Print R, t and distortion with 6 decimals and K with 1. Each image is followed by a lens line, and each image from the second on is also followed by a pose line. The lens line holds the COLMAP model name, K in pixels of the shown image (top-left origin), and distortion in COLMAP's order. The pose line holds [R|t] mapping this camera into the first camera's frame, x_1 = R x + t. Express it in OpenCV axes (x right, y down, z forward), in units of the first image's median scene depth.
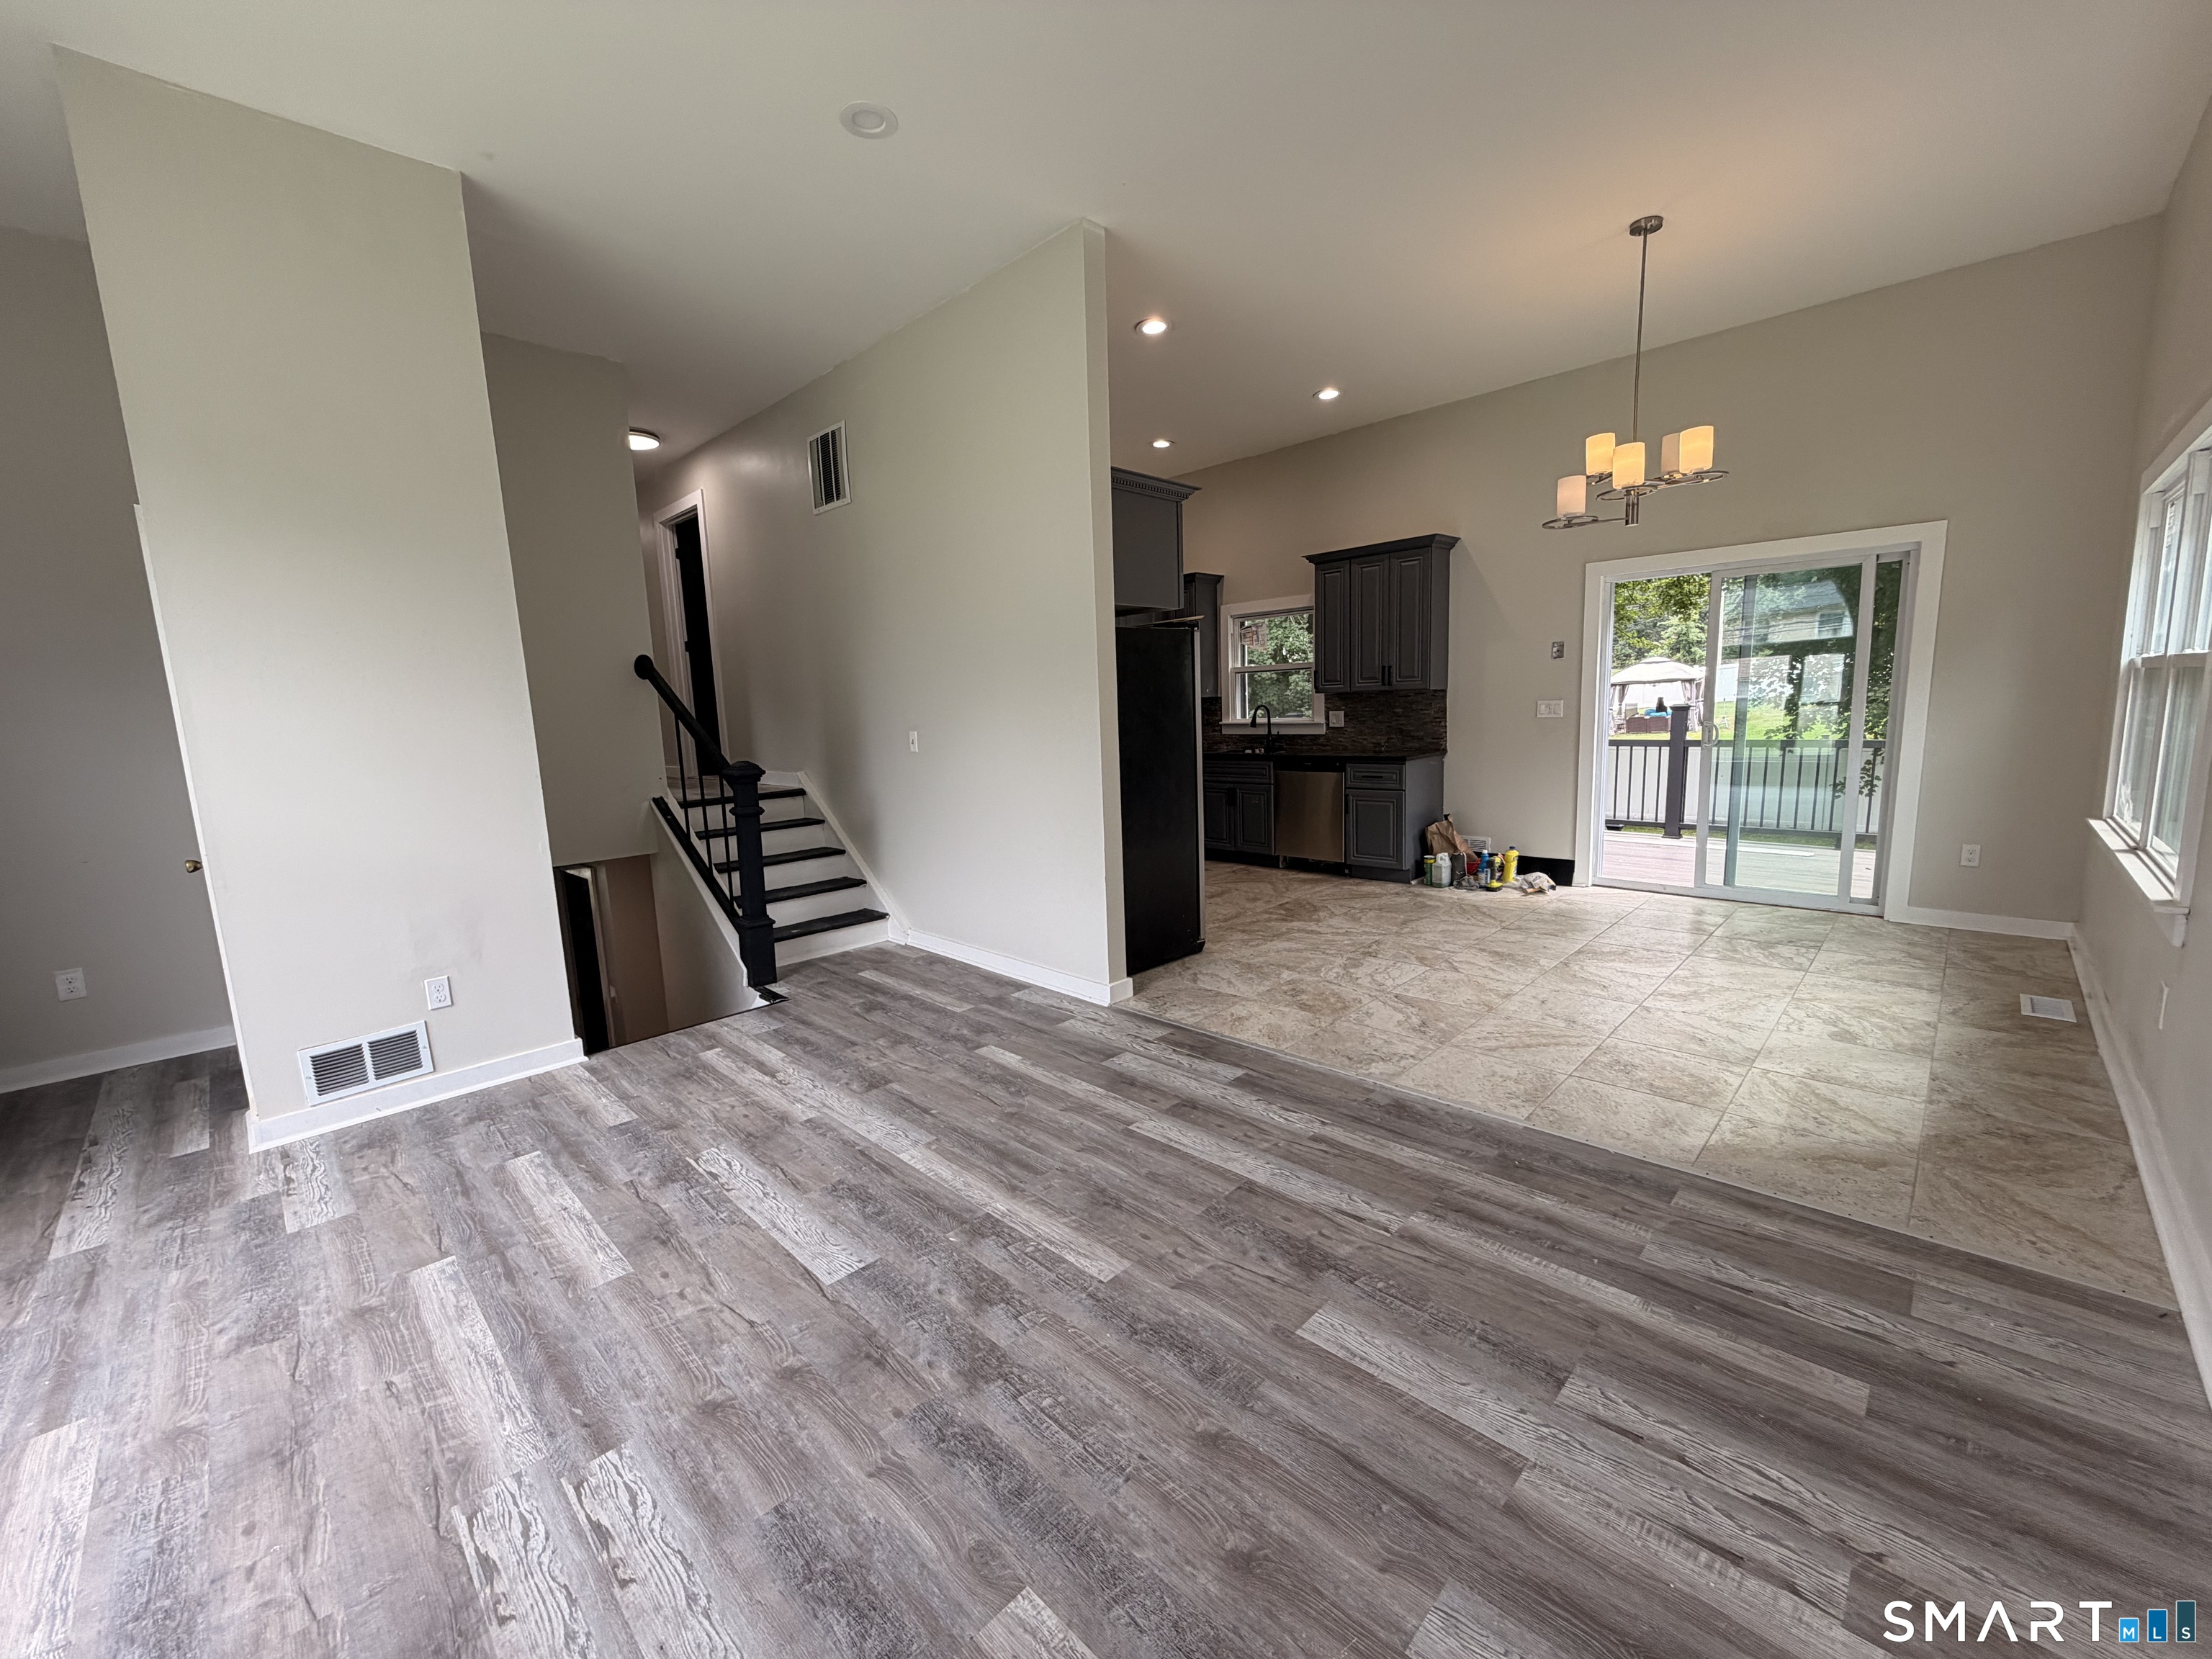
lens RADIAL K [[884.3, 0, 1099.2], [0, 884.3, 825.8], [0, 0, 1]] dist [-0.000939, 0.000862]
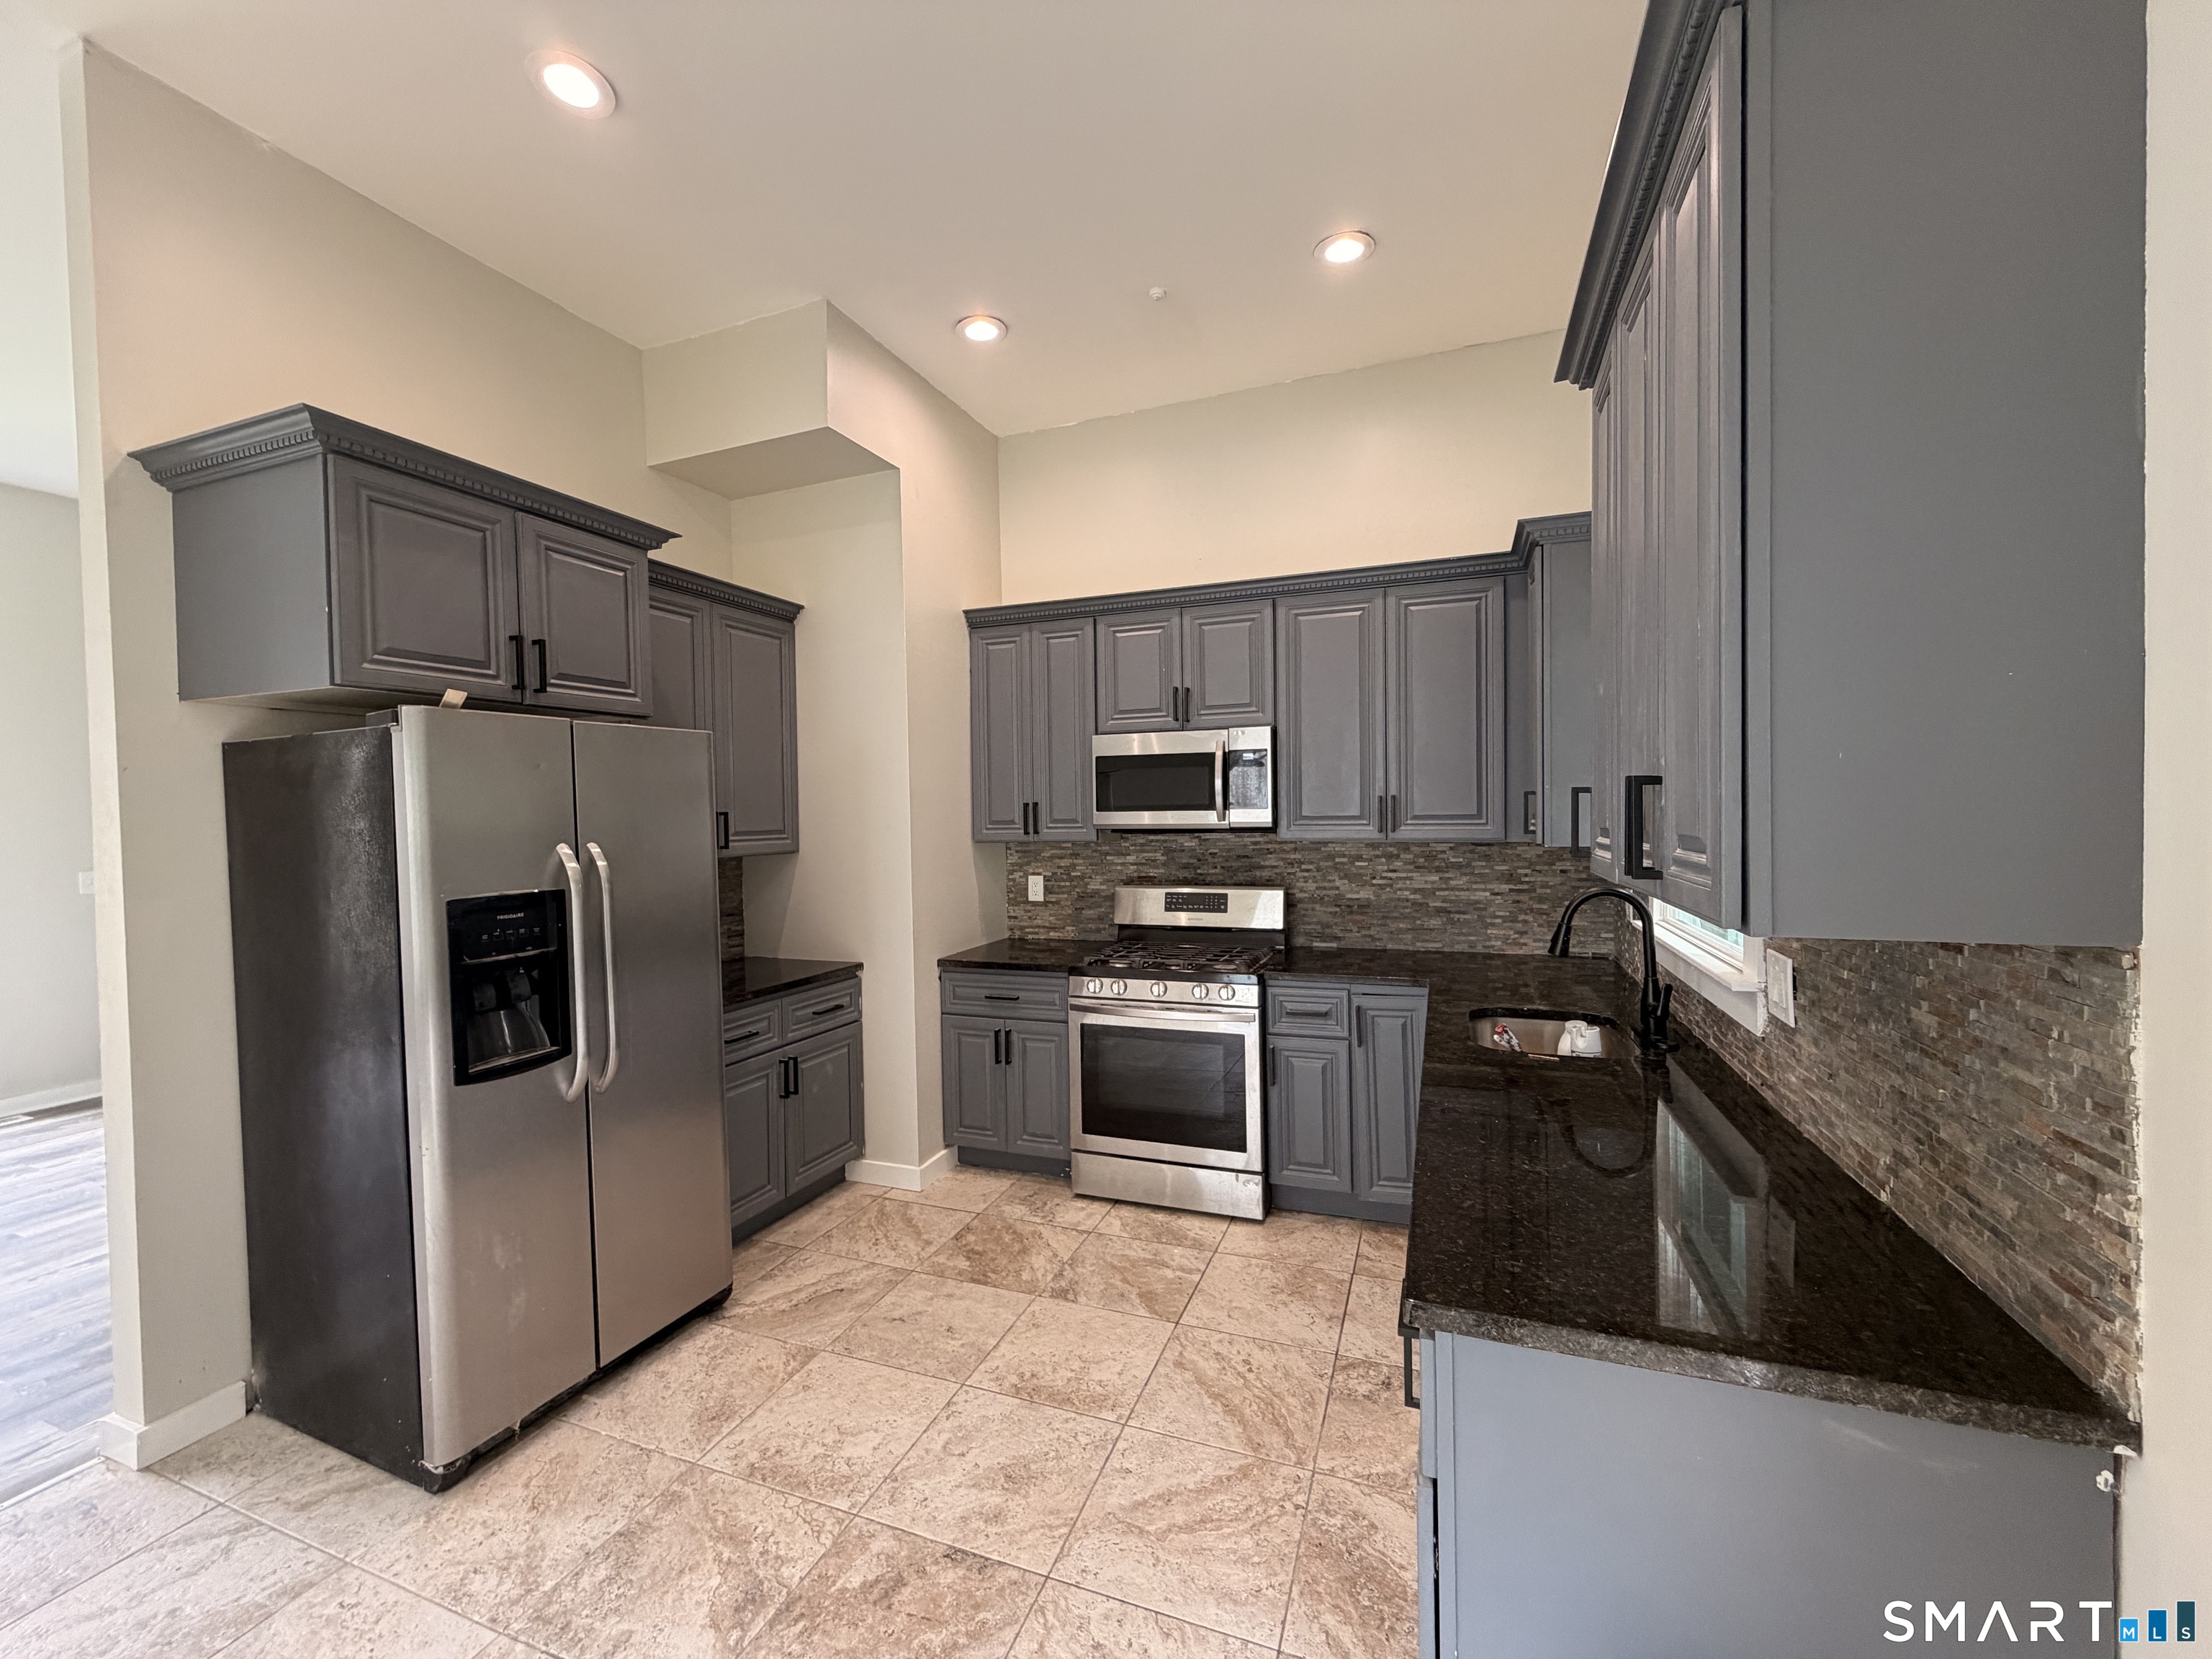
lens RADIAL K [[884.3, 0, 1109.4], [0, 884.3, 828.9], [0, 0, 1]] dist [-0.000939, 0.000862]
pose [[0.399969, 0.051092, -0.915103, 0.905305], [-0.128589, 0.991698, -0.000834, -0.309478], [0.907463, 0.118006, 0.403218, 1.624157]]
